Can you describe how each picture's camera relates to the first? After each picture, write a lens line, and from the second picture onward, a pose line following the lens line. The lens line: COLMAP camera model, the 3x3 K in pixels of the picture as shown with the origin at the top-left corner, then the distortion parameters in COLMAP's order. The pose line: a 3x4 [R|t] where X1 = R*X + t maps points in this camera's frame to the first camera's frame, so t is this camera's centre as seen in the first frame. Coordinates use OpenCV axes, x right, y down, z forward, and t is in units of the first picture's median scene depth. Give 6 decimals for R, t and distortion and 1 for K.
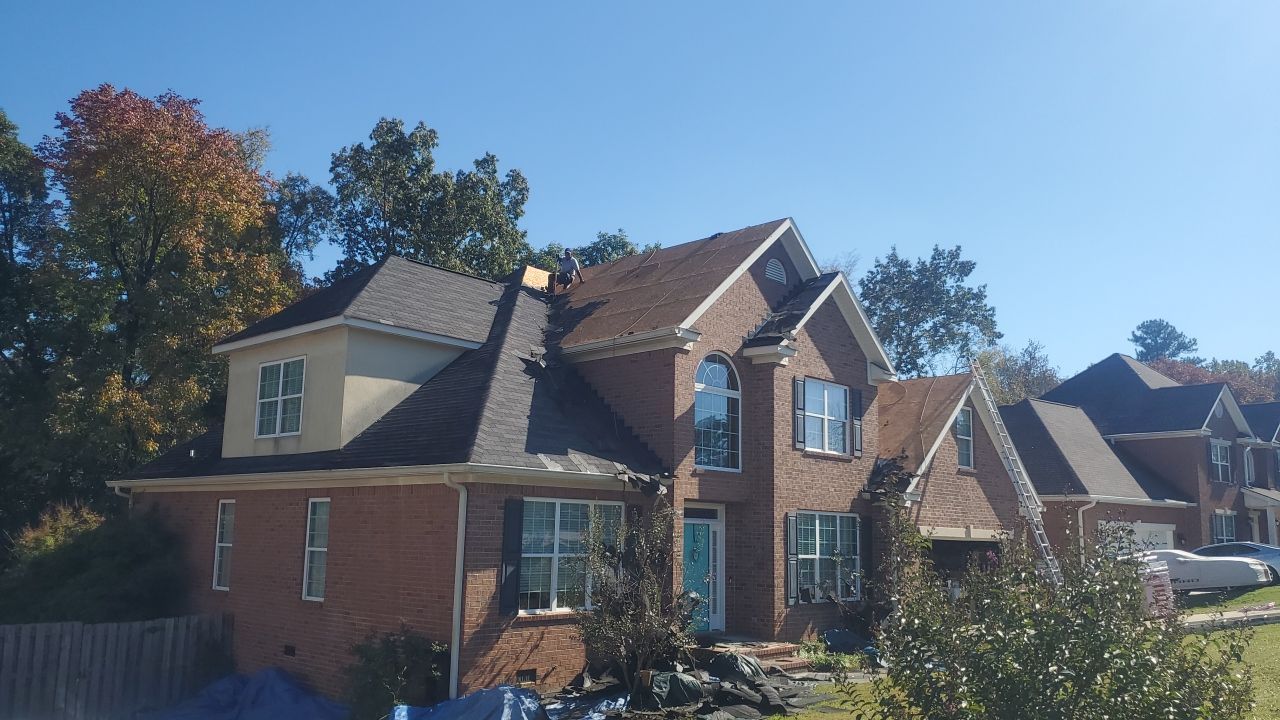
lens RADIAL K [[969.4, 0, 649.3], [0, 969.4, 364.9], [0, 0, 1]] dist [0.031909, -0.019865]
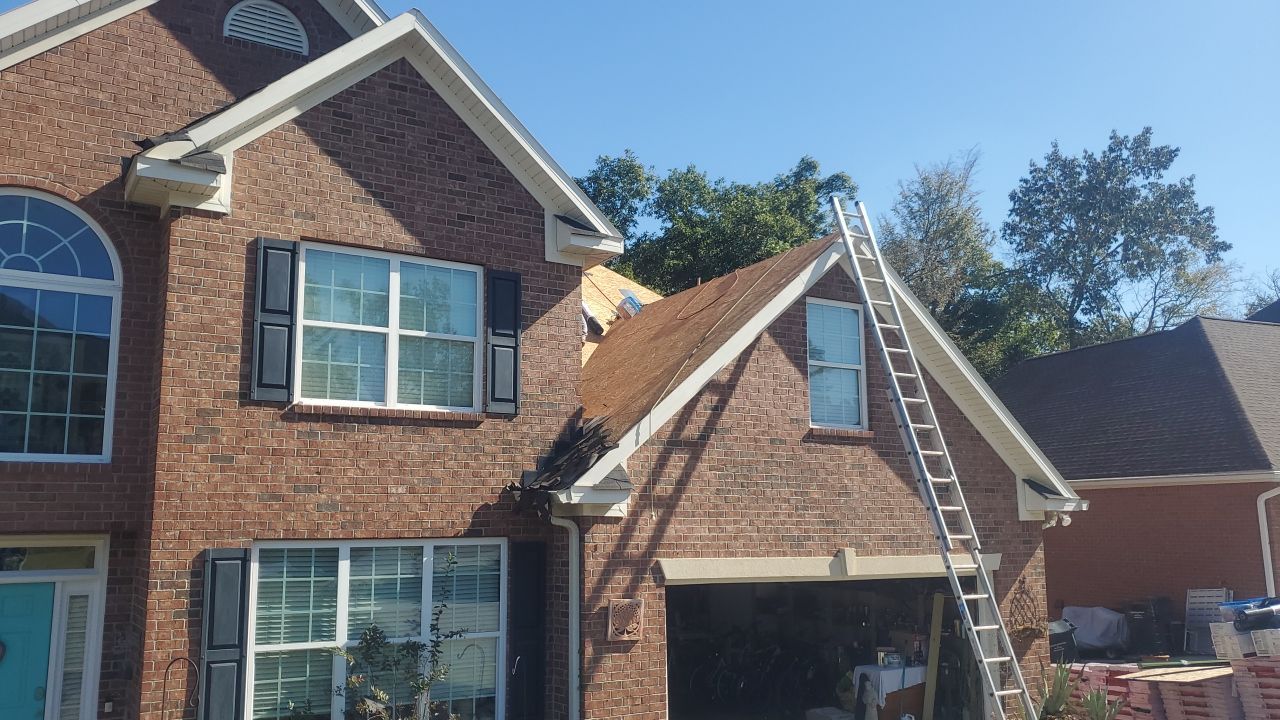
lens RADIAL K [[969.4, 0, 635.6], [0, 969.4, 361.5], [0, 0, 1]] dist [0.031909, -0.019865]
pose [[0.959612, -0.072154, -0.271918, 0.509433], [0.073373, 0.997288, -0.005694, 0.097598], [0.271592, -0.014487, 0.962304, 0.728992]]
